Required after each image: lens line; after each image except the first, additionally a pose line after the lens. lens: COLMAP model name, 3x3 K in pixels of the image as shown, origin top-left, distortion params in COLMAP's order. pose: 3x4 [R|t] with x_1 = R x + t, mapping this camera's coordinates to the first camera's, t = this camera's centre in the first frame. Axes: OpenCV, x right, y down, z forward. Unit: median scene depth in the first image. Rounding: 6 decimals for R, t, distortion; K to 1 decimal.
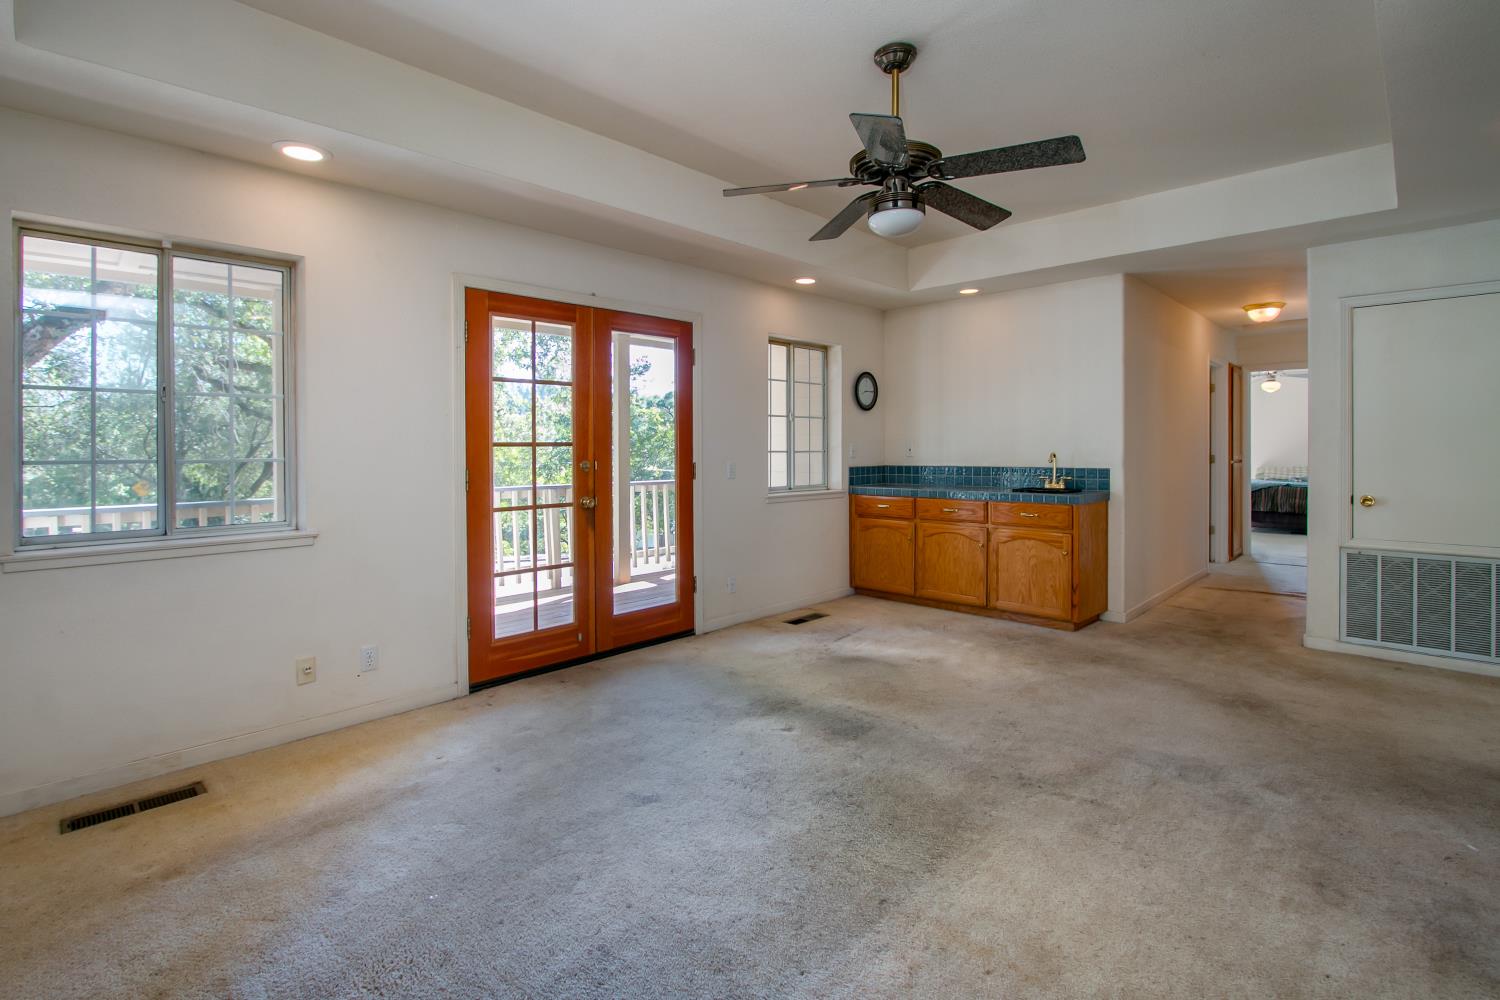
lens RADIAL K [[693.9, 0, 747.8], [0, 693.9, 454.4], [0, 0, 1]] dist [0.000087, 0.000102]
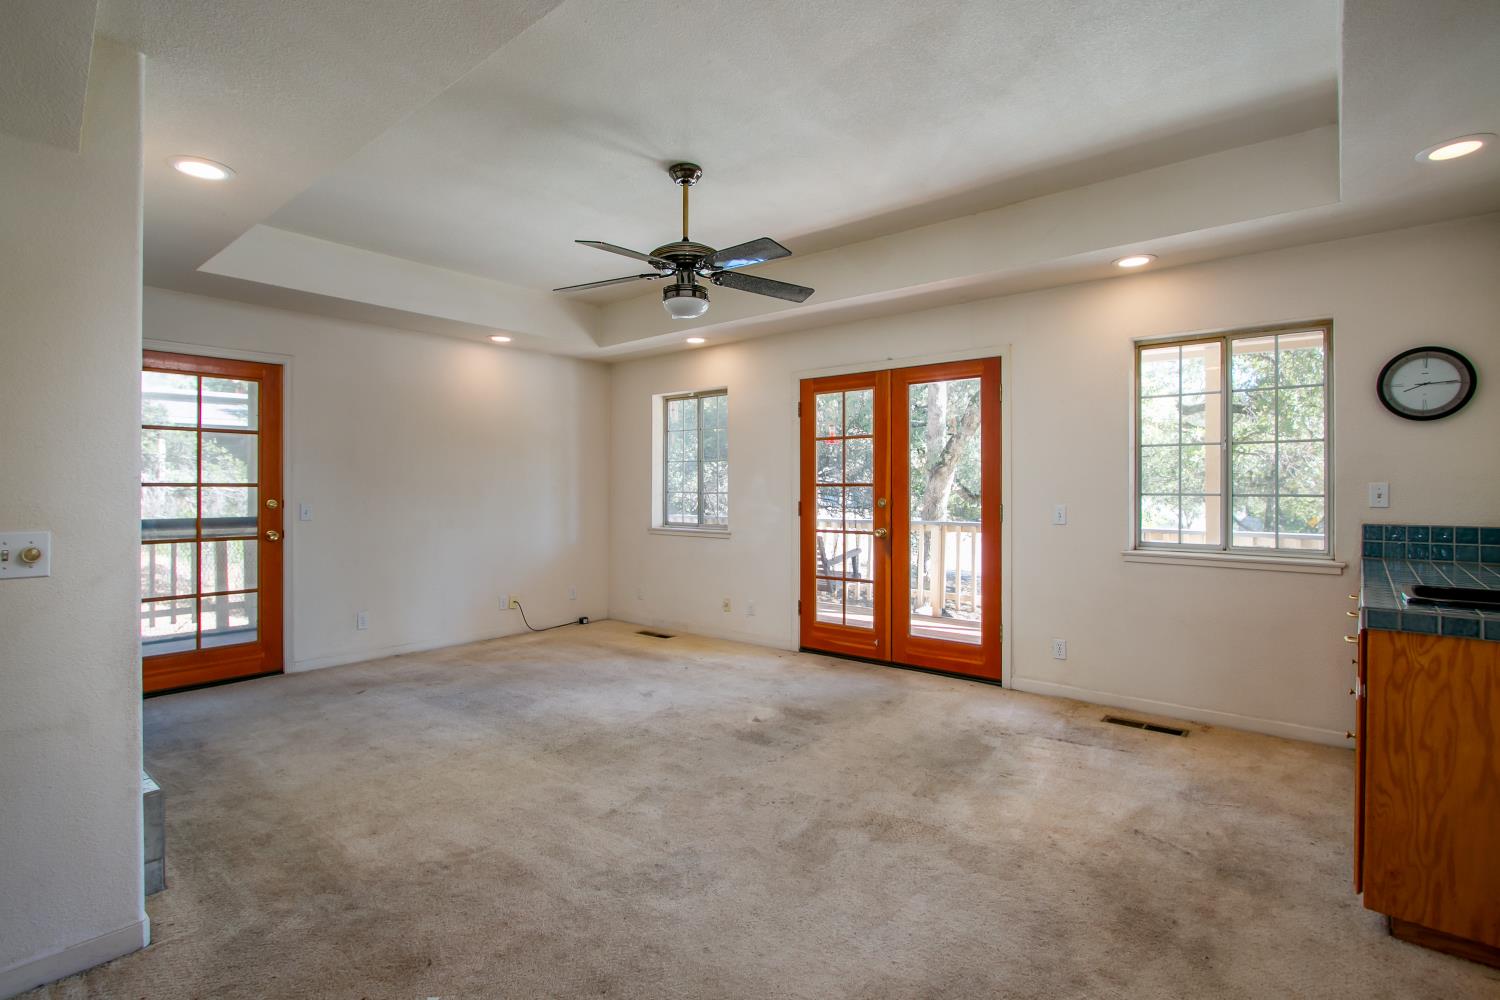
lens RADIAL K [[730.9, 0, 747.8], [0, 730.9, 481.3], [0, 0, 1]] dist [-0.000550, 0.000008]
pose [[0.100468, 0.004382, -0.994931, 1.010710], [-0.005351, 0.999978, 0.003864, -0.024054], [0.994926, 0.004936, 0.100489, 0.639248]]
